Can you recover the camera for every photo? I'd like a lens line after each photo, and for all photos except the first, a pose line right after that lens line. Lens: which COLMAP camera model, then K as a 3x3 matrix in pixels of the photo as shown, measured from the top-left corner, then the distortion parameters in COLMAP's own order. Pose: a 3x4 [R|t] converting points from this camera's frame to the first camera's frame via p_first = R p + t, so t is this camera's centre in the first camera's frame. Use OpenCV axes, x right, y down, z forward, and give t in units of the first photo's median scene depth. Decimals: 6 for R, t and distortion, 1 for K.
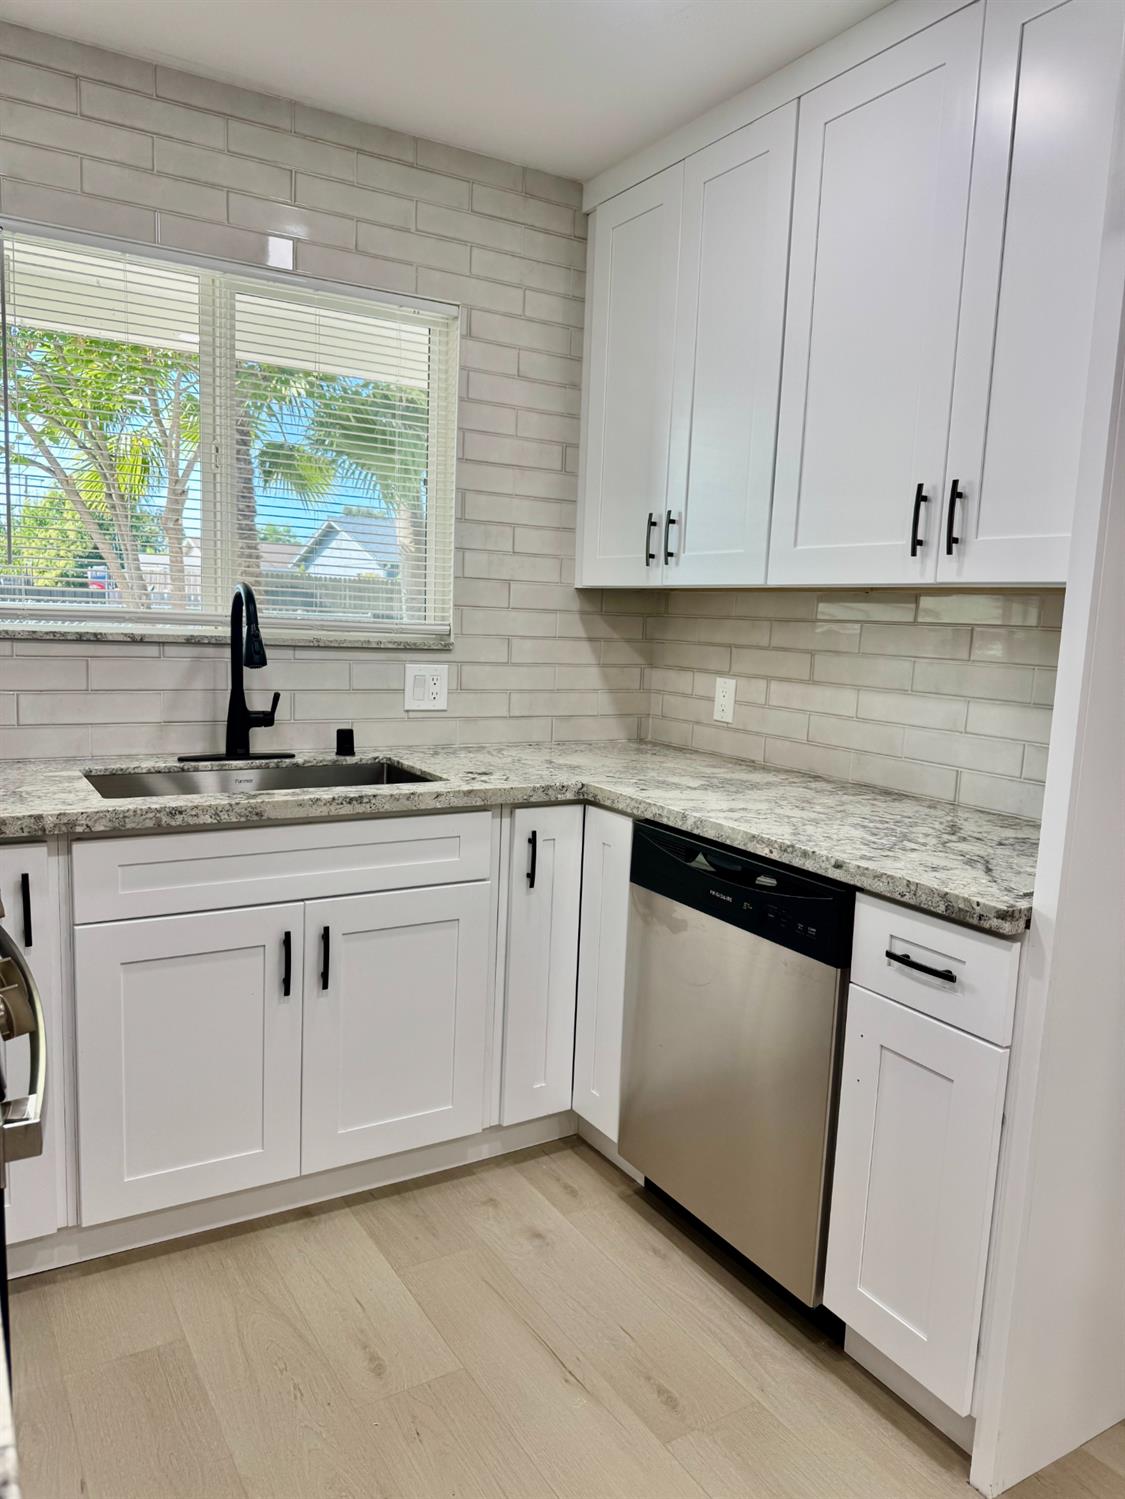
lens RADIAL K [[1068.2, 0, 562.5], [0, 1068.2, 749.5], [0, 0, 1]] dist [0.126227, -0.202309]
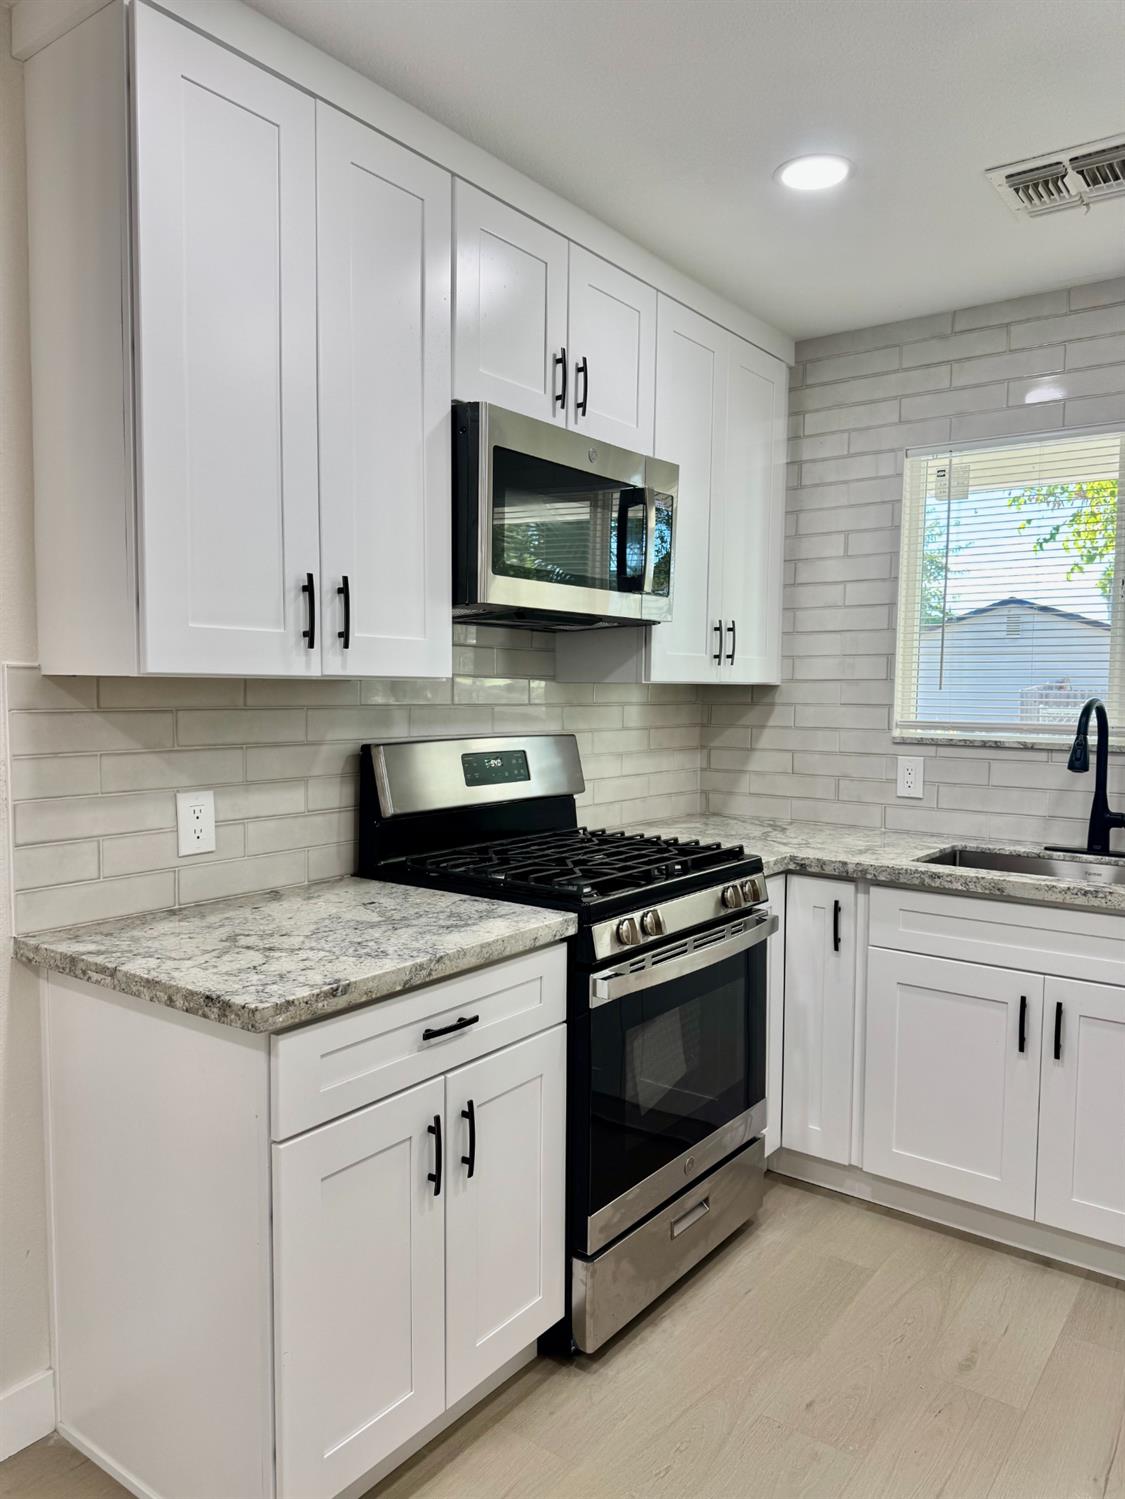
lens RADIAL K [[1068.2, 0, 562.5], [0, 1068.2, 749.5], [0, 0, 1]] dist [0.126227, -0.202309]
pose [[0.364502, 0.017892, -0.931031, 0.615167], [-0.113398, 0.993227, -0.025309, -0.008795], [0.924272, 0.114803, 0.364062, 0.082426]]
